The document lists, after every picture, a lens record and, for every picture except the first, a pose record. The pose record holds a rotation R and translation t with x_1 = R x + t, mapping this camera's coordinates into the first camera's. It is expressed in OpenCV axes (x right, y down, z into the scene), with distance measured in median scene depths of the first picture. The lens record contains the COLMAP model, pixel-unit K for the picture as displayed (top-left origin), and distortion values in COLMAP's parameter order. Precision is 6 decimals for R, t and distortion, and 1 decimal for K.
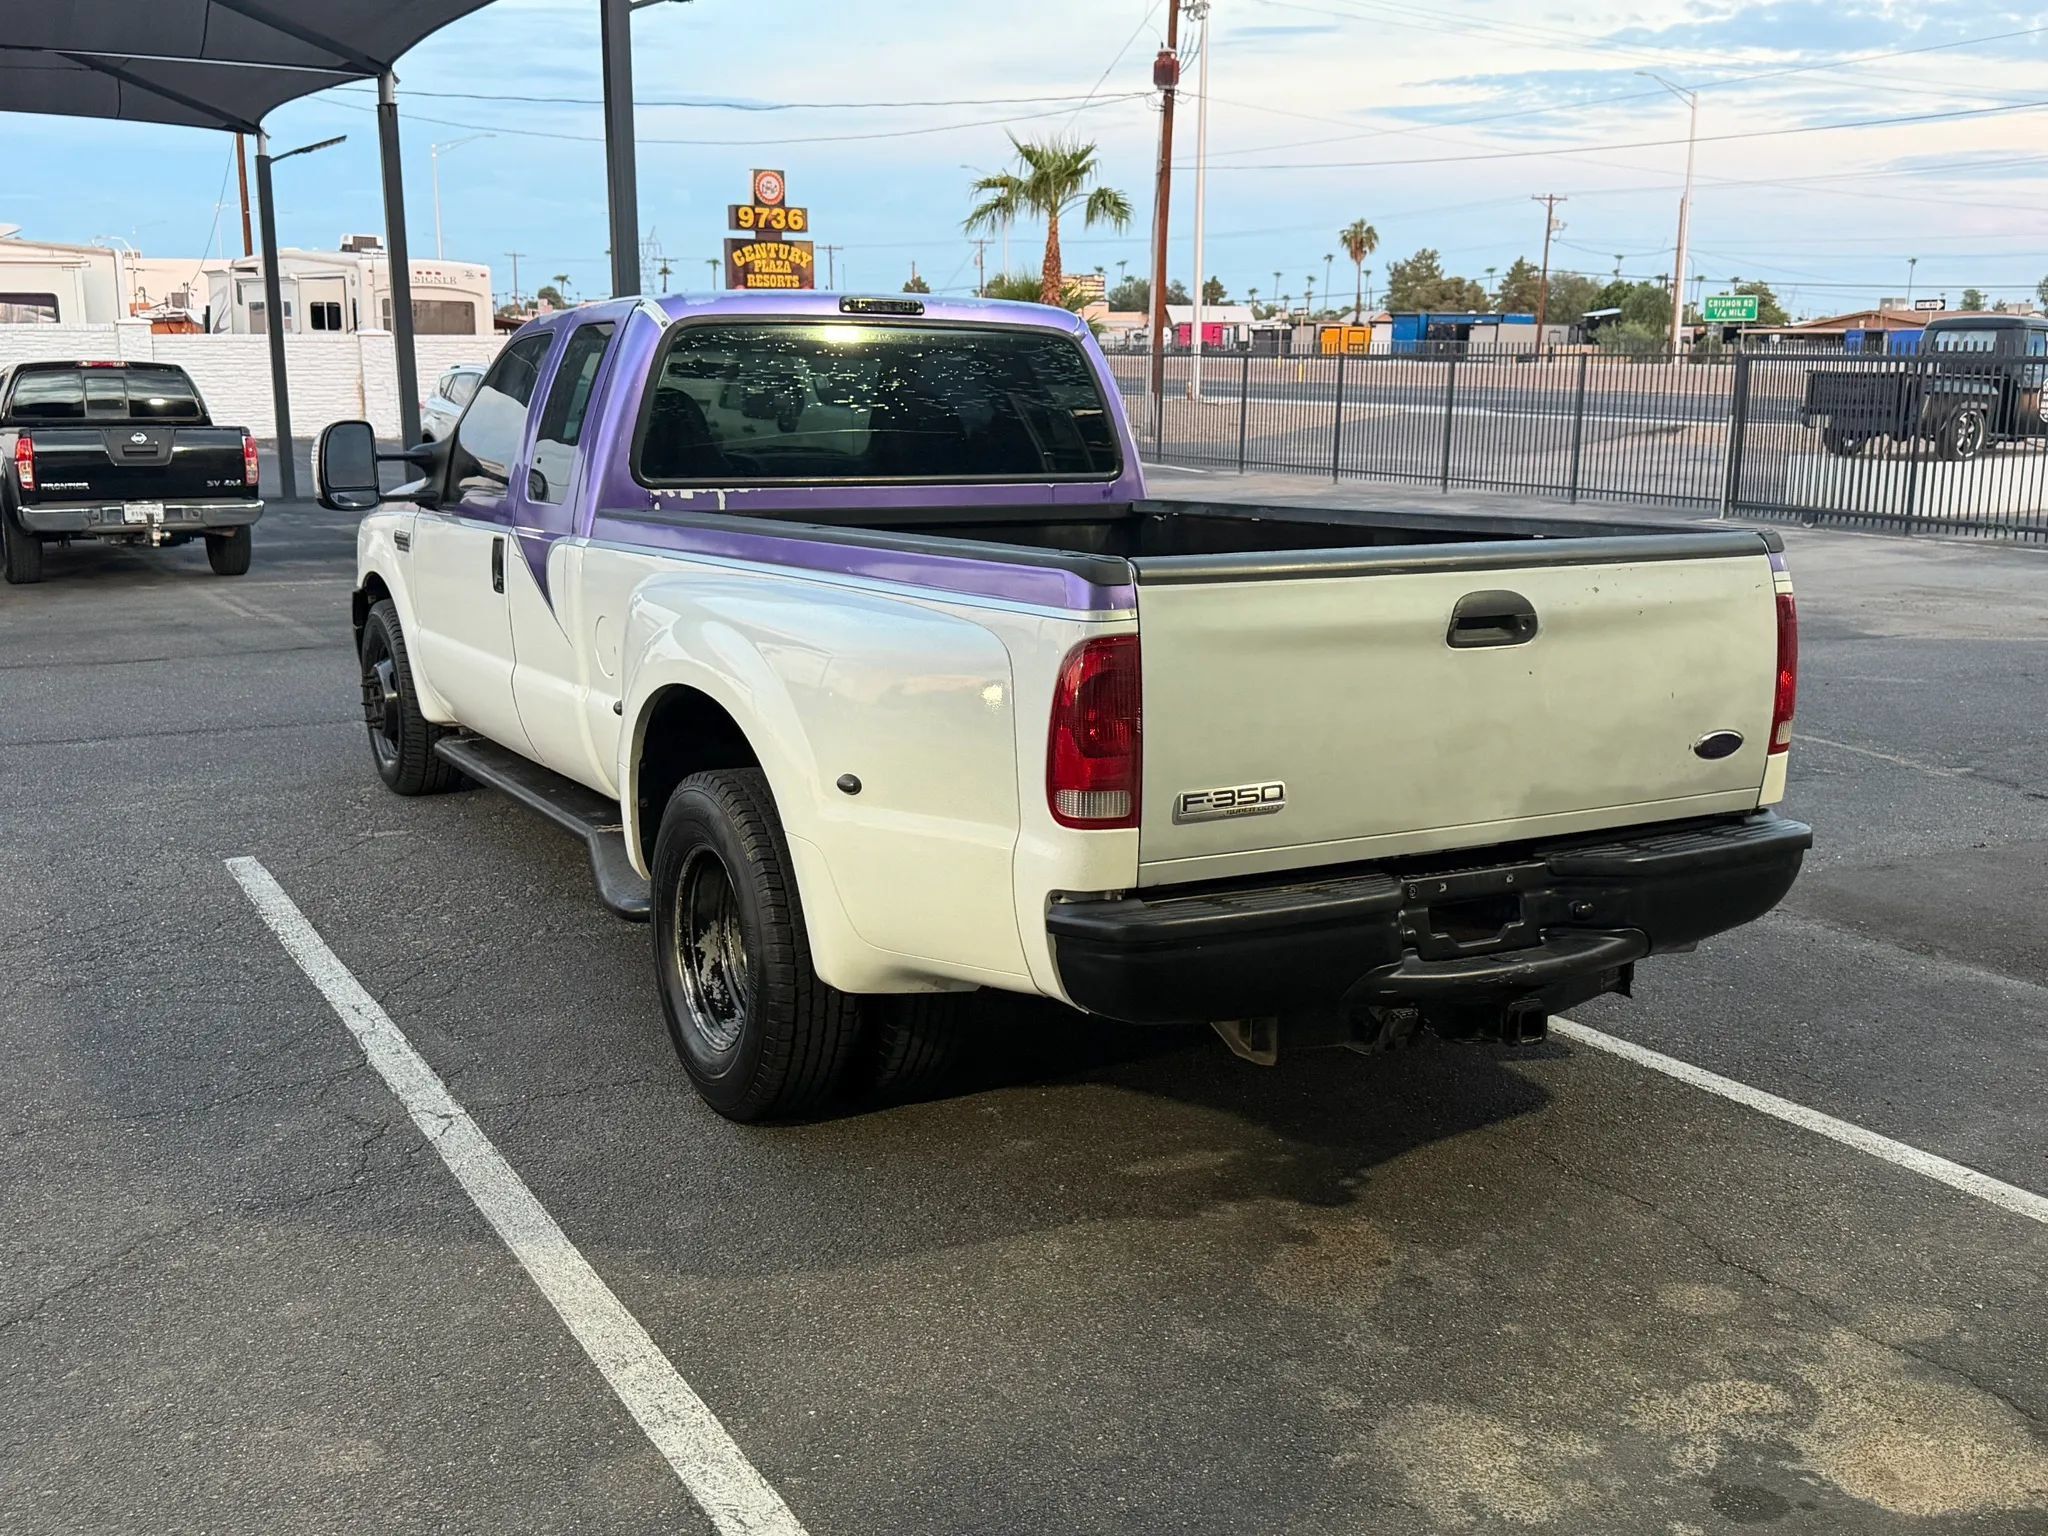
lens RADIAL K [[1990.9, 0, 1018.5], [0, 1990.9, 761.5], [0, 0, 1]] dist [0.171703, -0.375705]
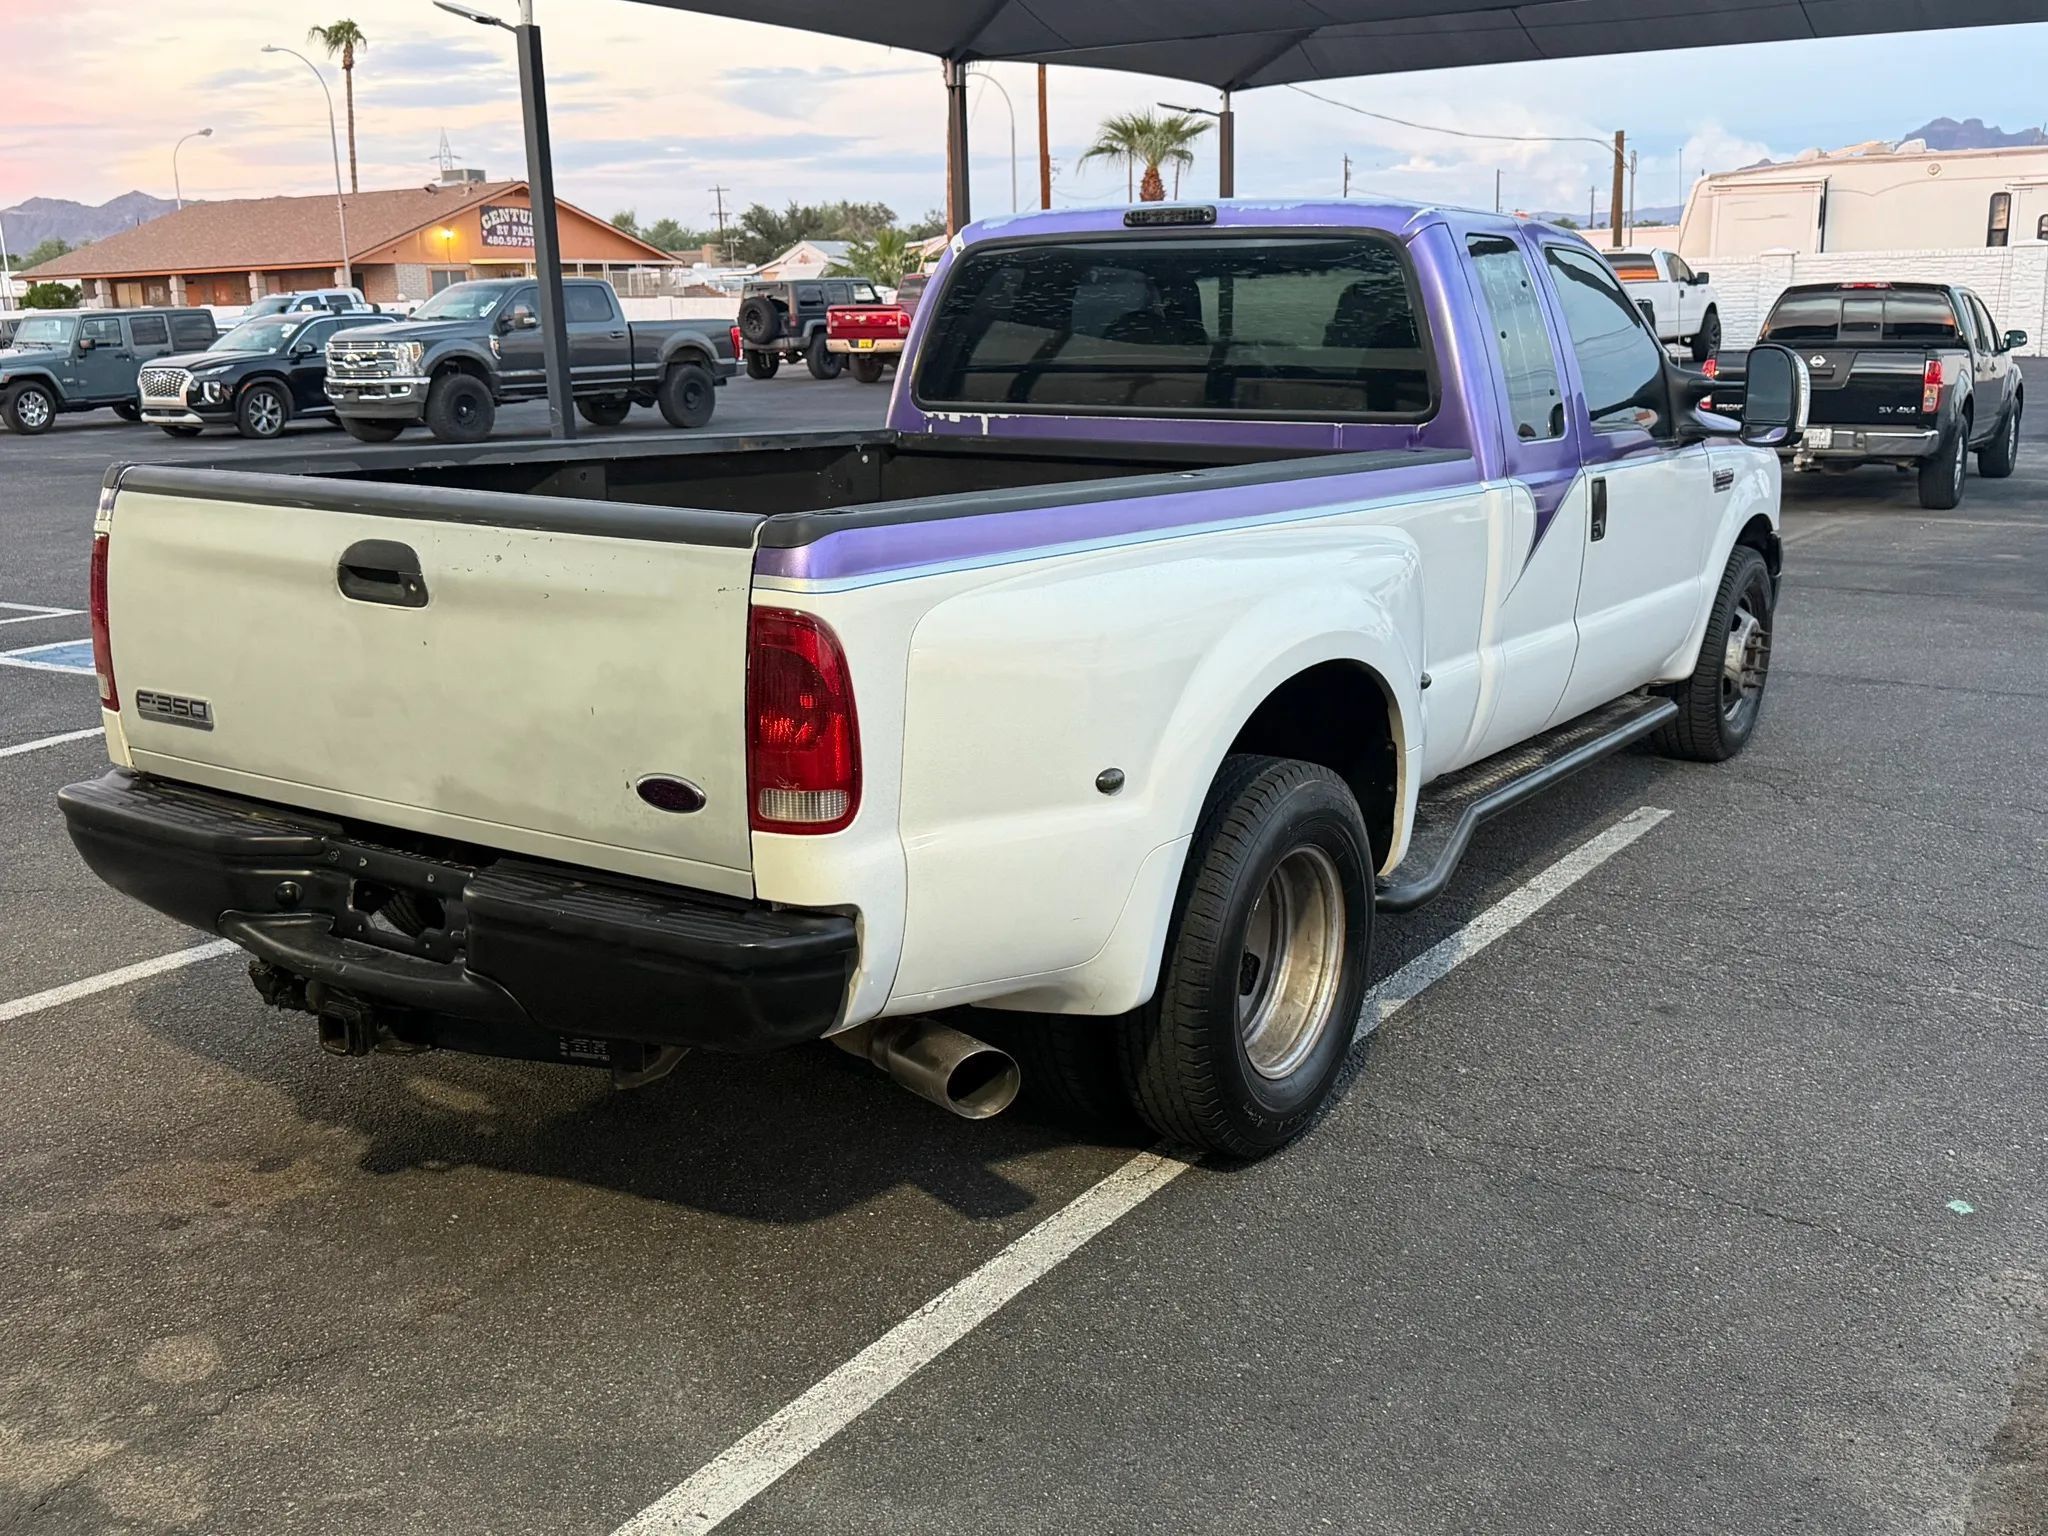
lens RADIAL K [[1990.9, 0, 1018.5], [0, 1990.9, 761.5], [0, 0, 1]] dist [0.171703, -0.375705]
pose [[0.437966, 0.189338, -0.878827, 0.740210], [-0.156626, 0.978690, 0.132797, -0.097229], [0.885242, 0.079486, 0.458288, 0.549027]]
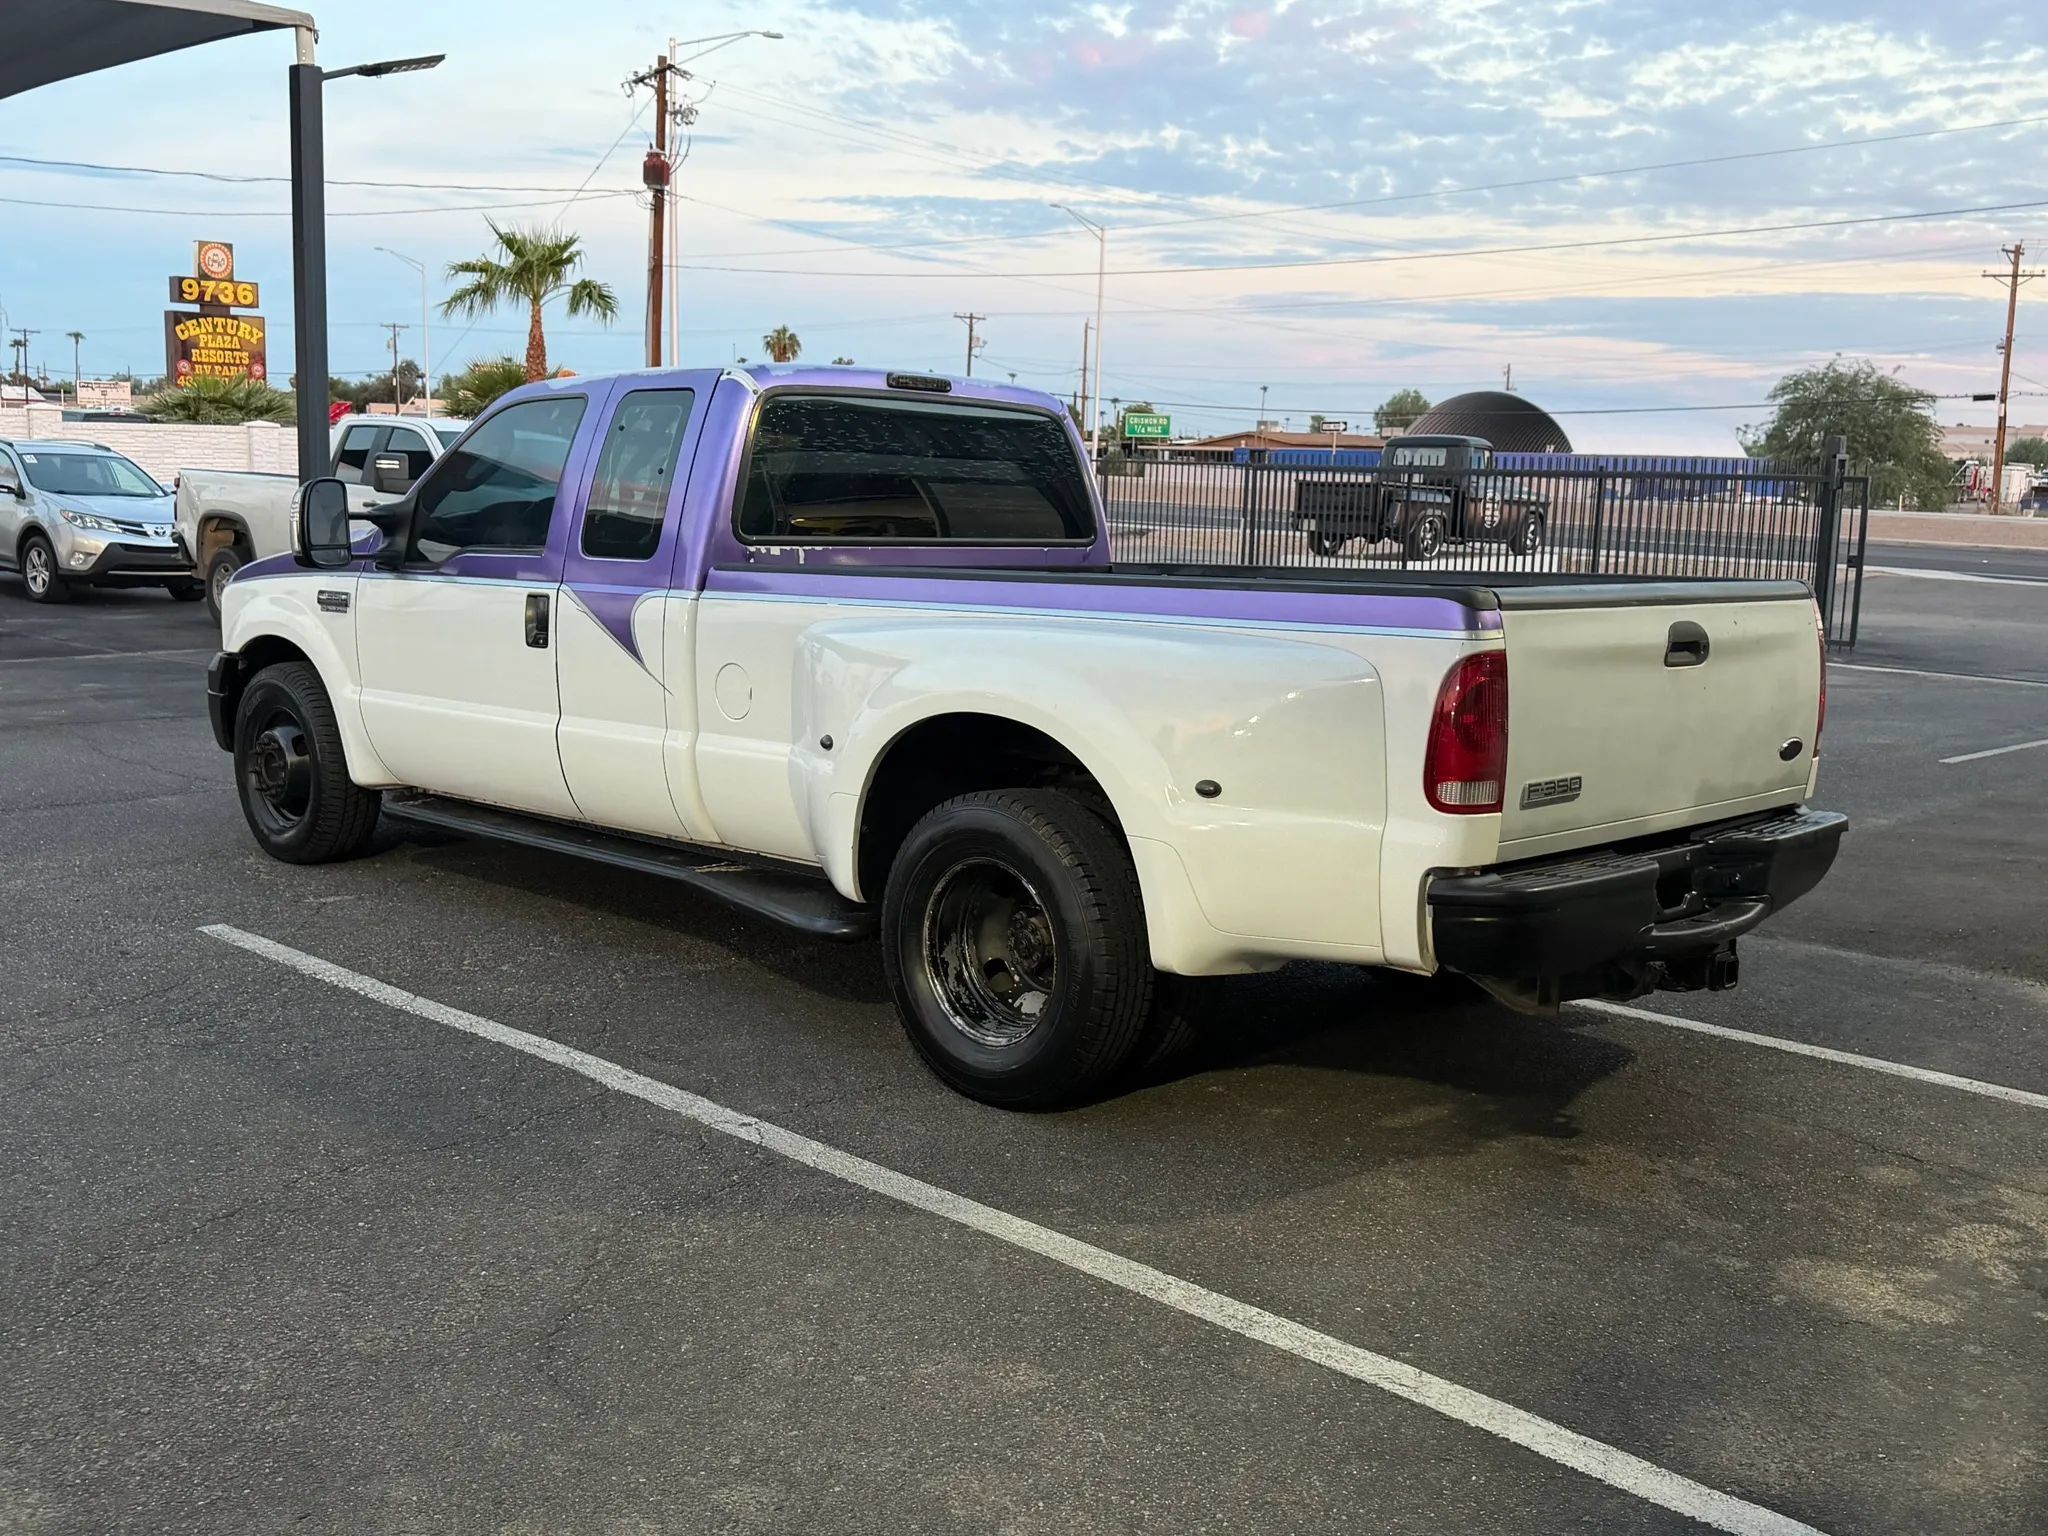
lens RADIAL K [[1990.9, 0, 1018.5], [0, 1990.9, 761.5], [0, 0, 1]] dist [0.171703, -0.375705]
pose [[0.957071, -0.018467, 0.289265, -0.333862], [0.032439, 0.998523, -0.043580, 0.027074], [-0.288033, 0.051092, 0.956257, -0.041065]]
